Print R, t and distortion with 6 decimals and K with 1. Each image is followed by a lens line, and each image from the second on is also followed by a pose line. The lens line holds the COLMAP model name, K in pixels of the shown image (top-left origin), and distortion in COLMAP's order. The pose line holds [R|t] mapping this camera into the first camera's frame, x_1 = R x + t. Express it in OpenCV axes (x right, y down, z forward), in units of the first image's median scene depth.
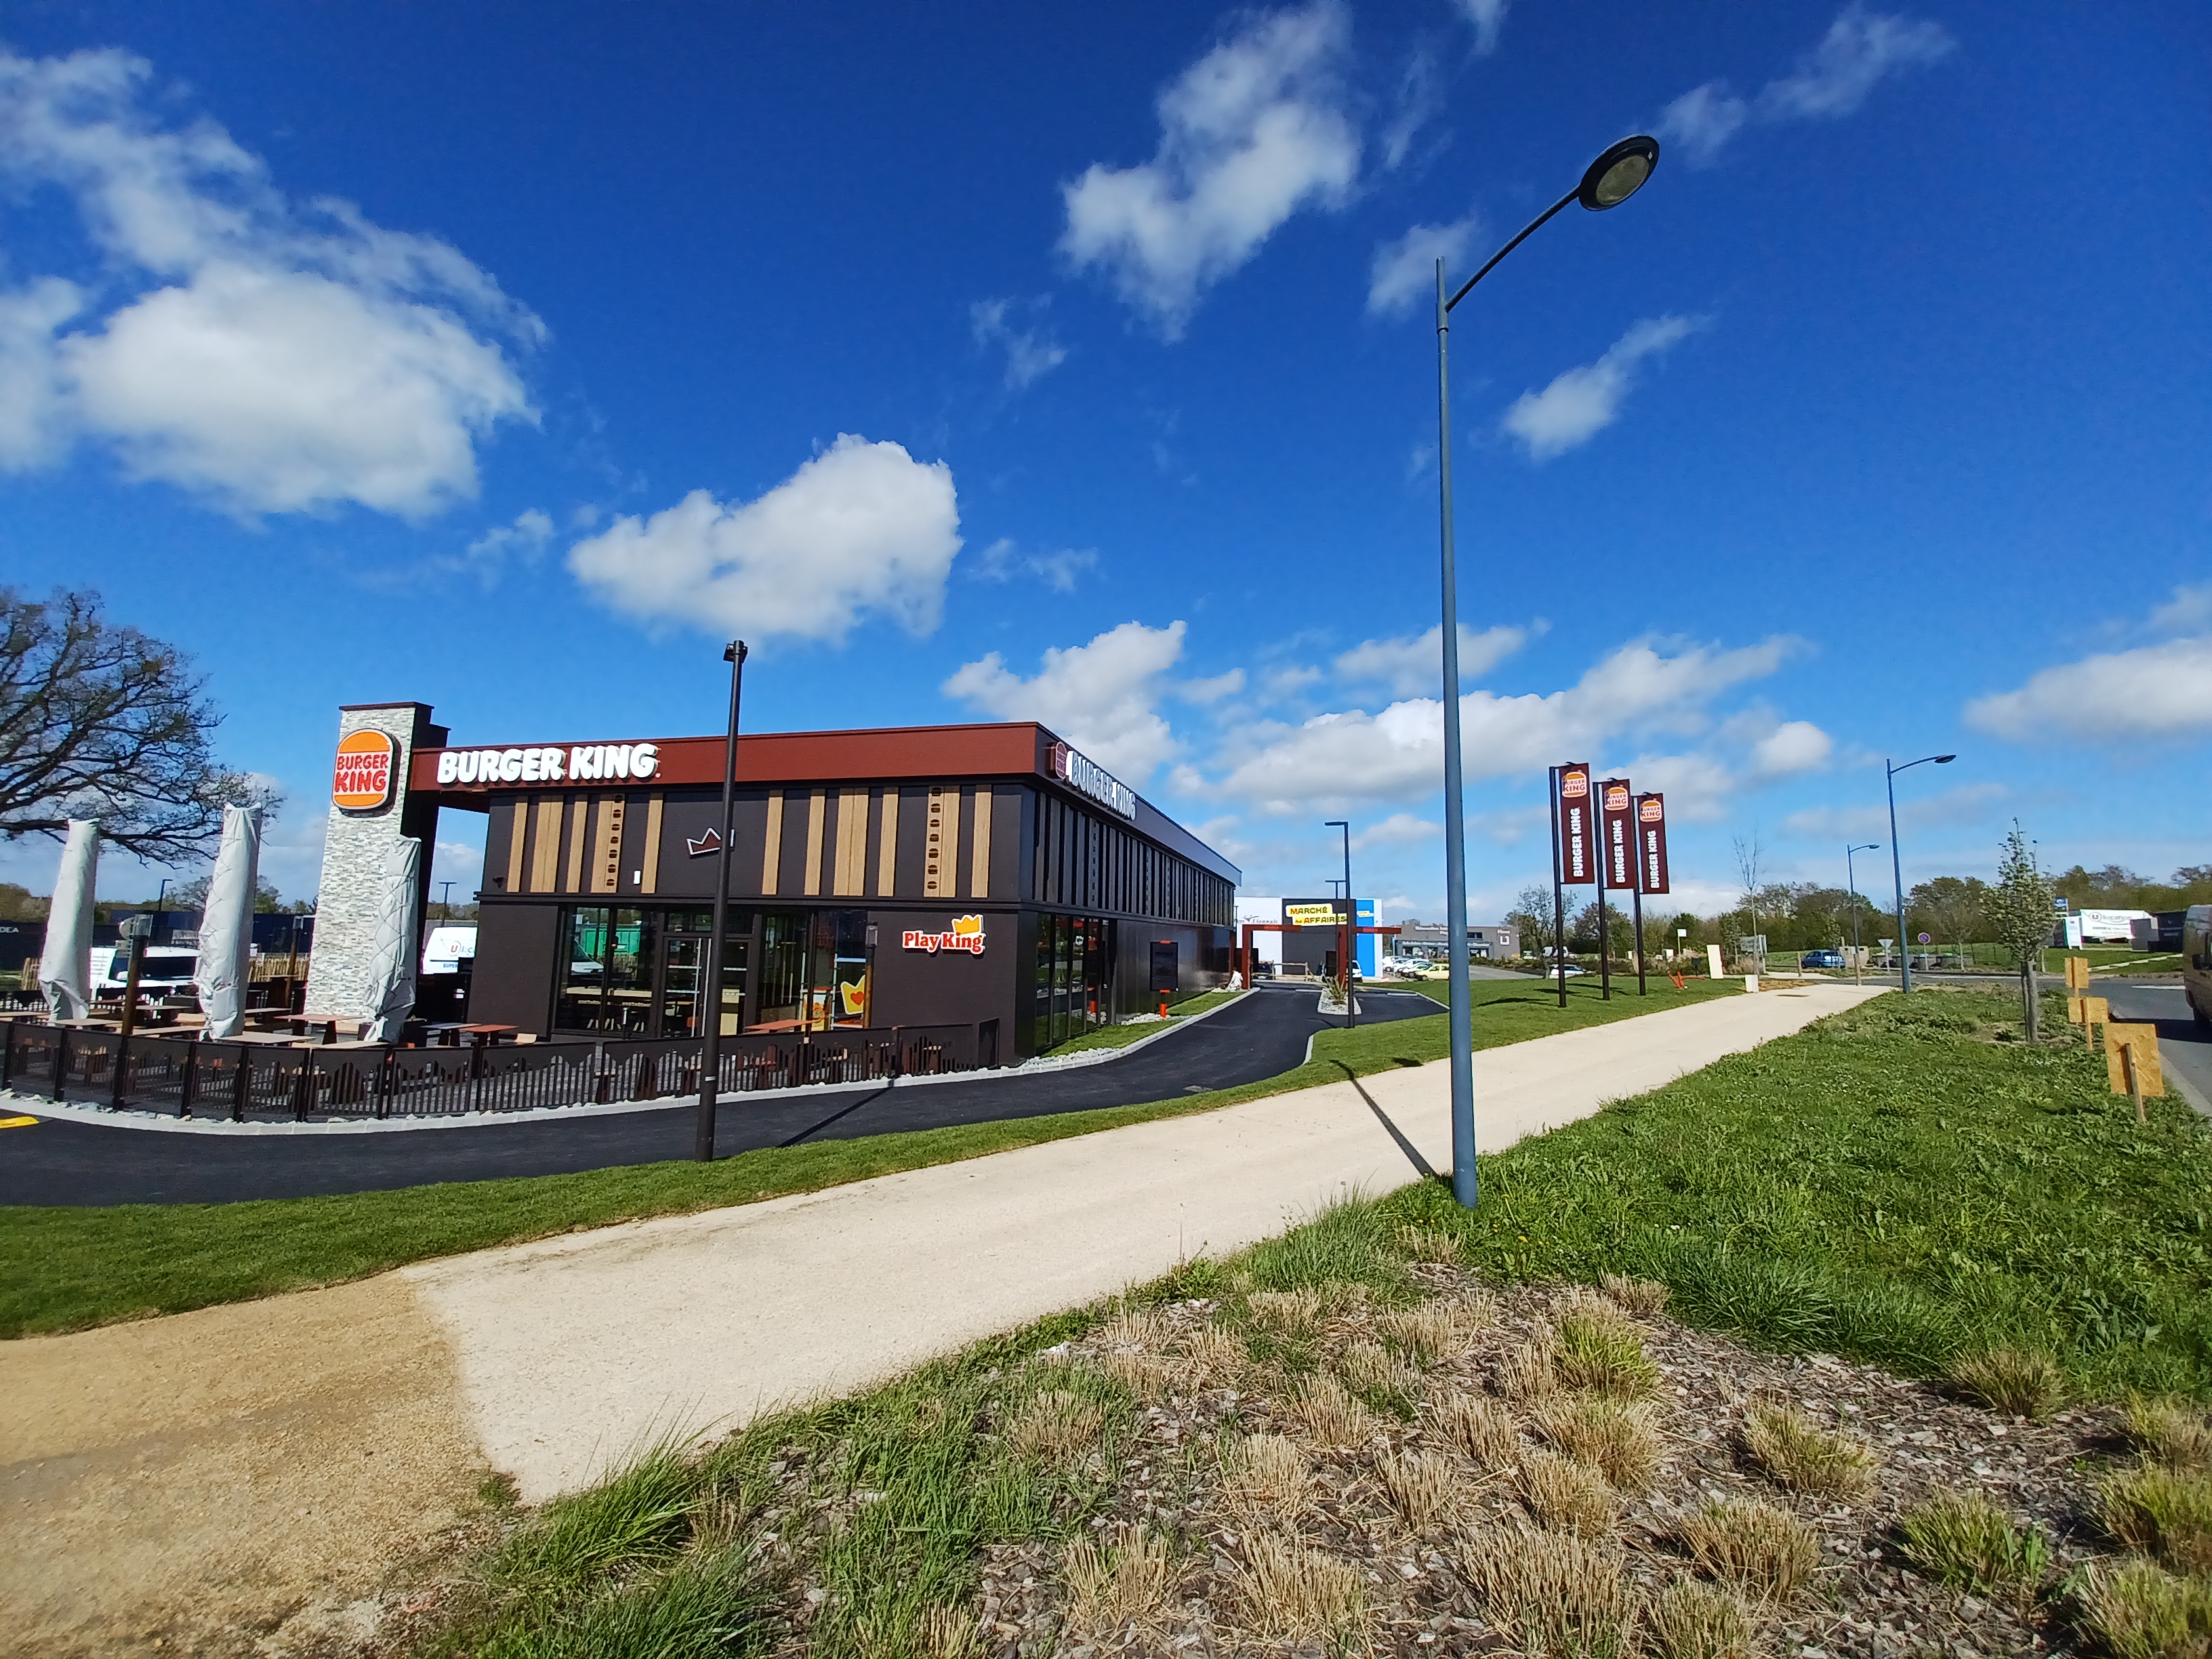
lens RADIAL K [[885.7, 0, 1109.6], [0, 885.7, 831.7], [0, 0, 1]] dist [-0.016302, -0.000192]
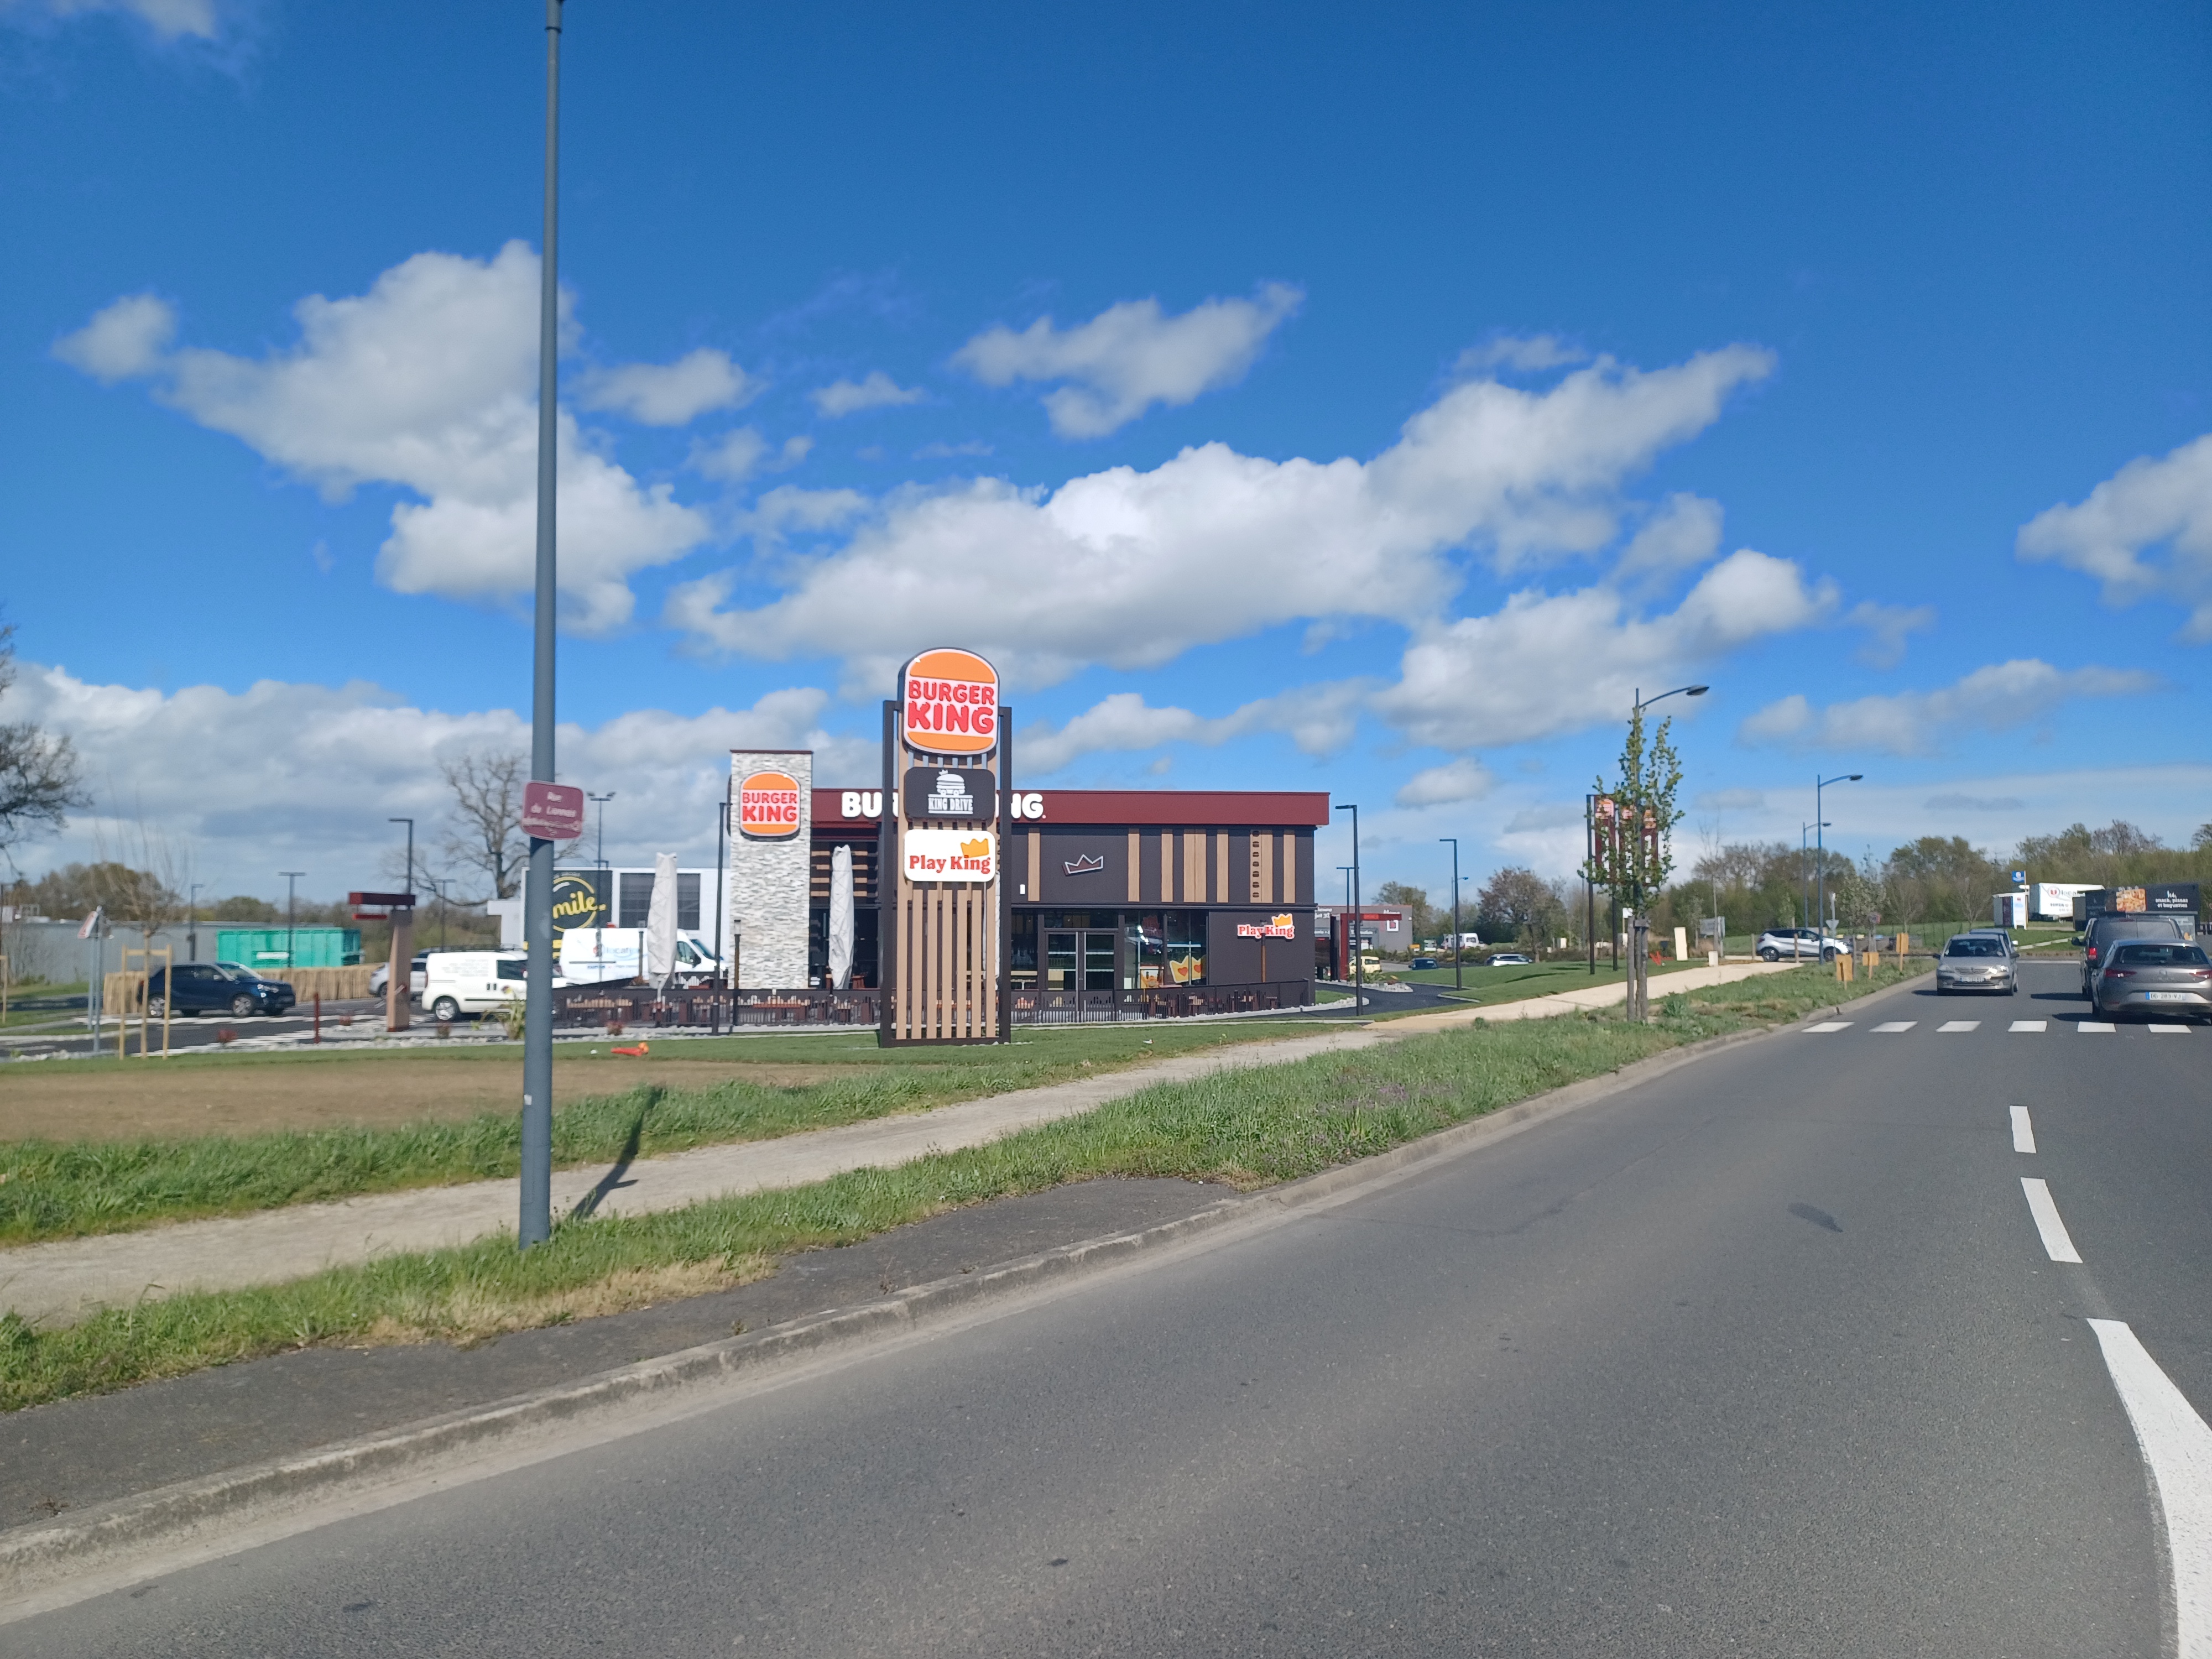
lens RADIAL K [[1591.7, 0, 1105.4], [0, 1591.7, 826.1], [0, 0, 1]] dist [0.008294, 0.001446]
pose [[0.963998, 0.002479, 0.265899, -1.113321], [-0.017299, 0.998423, 0.053406, -0.189715], [-0.265347, -0.056083, 0.962520, -1.486868]]
